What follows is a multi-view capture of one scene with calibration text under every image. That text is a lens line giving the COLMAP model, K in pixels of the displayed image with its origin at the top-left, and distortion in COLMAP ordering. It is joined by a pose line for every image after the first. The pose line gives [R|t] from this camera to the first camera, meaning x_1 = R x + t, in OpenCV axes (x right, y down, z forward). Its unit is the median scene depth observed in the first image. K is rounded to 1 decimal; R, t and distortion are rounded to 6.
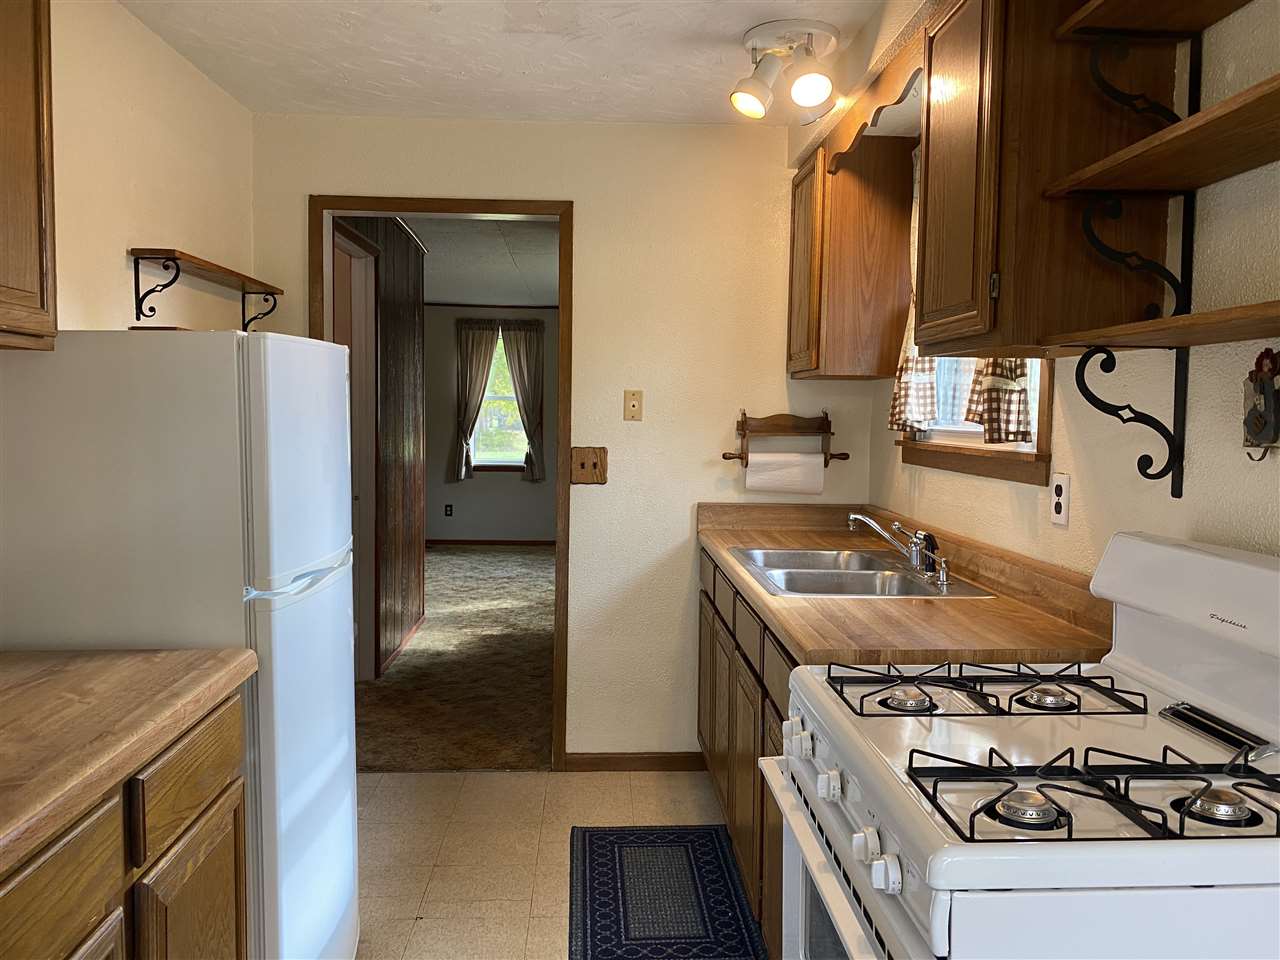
lens RADIAL K [[983.5, 0, 640.2], [0, 983.5, 468.6], [0, 0, 1]] dist [0.096785, -0.171944]
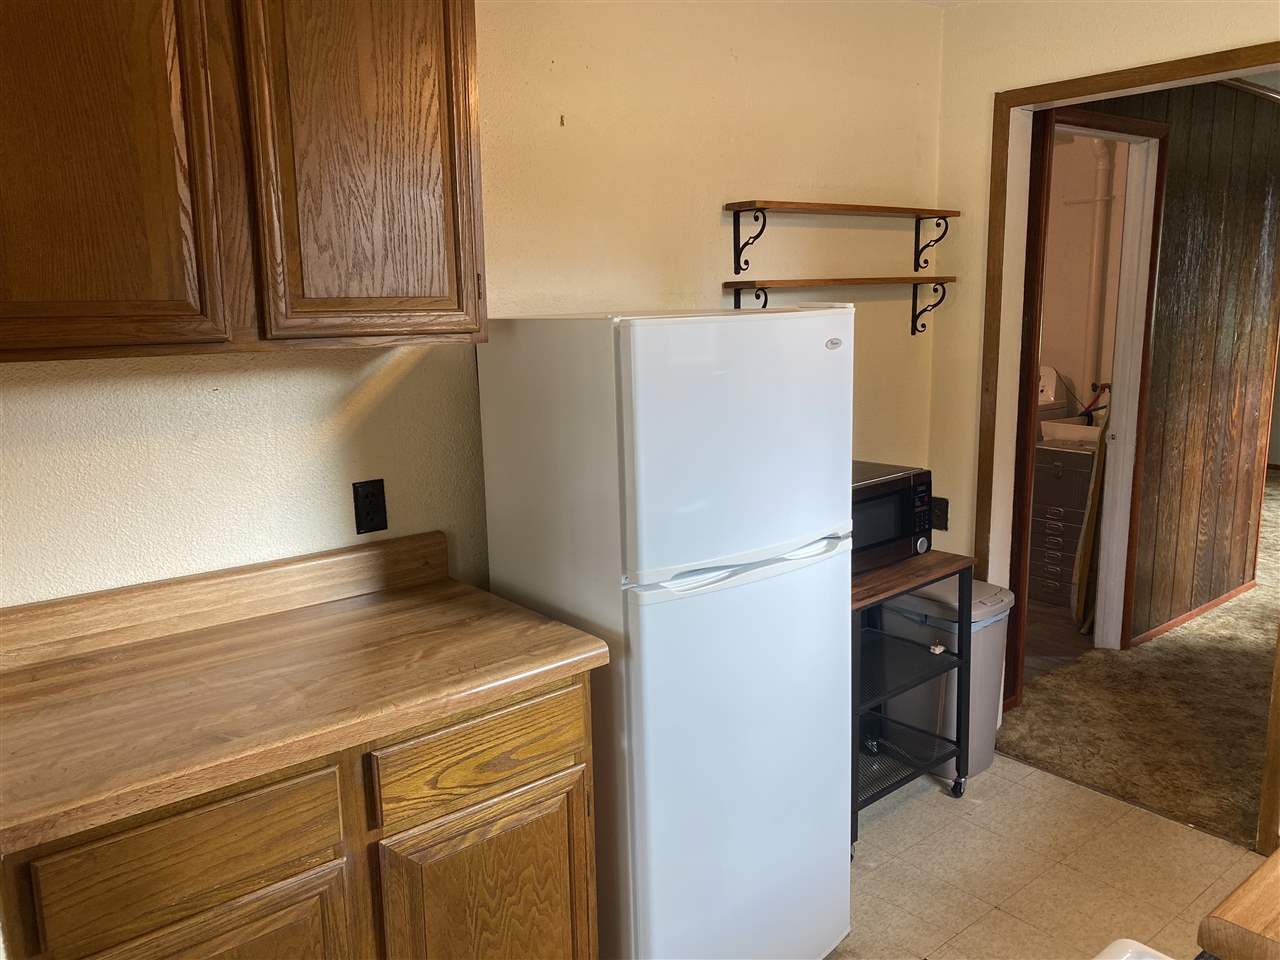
lens RADIAL K [[987.9, 0, 638.5], [0, 987.9, 462.4], [0, 0, 1]] dist [0.066079, -0.068186]
pose [[0.596729, 0.115593, -0.794073, 0.266147], [-0.023496, 0.991663, 0.126700, -0.082722], [0.802099, -0.056948, 0.594470, 0.299811]]
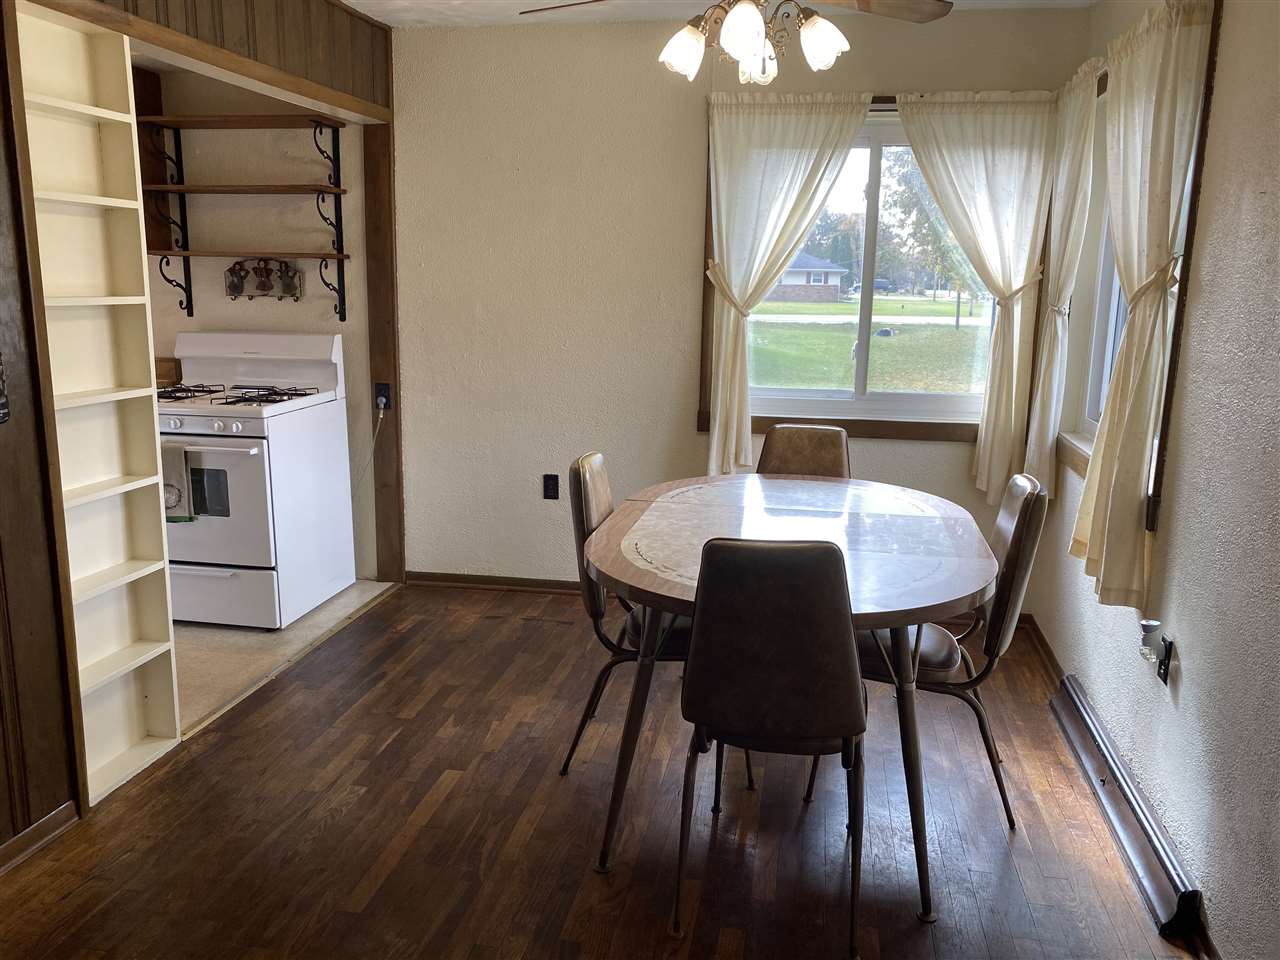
lens RADIAL K [[983.5, 0, 640.2], [0, 983.5, 468.6], [0, 0, 1]] dist [0.096785, -0.171944]
pose [[0.235750, -0.189071, 0.953244, -1.162912], [0.042048, 0.981958, 0.184367, -0.007034], [-0.970904, -0.003382, 0.239446, -0.498160]]
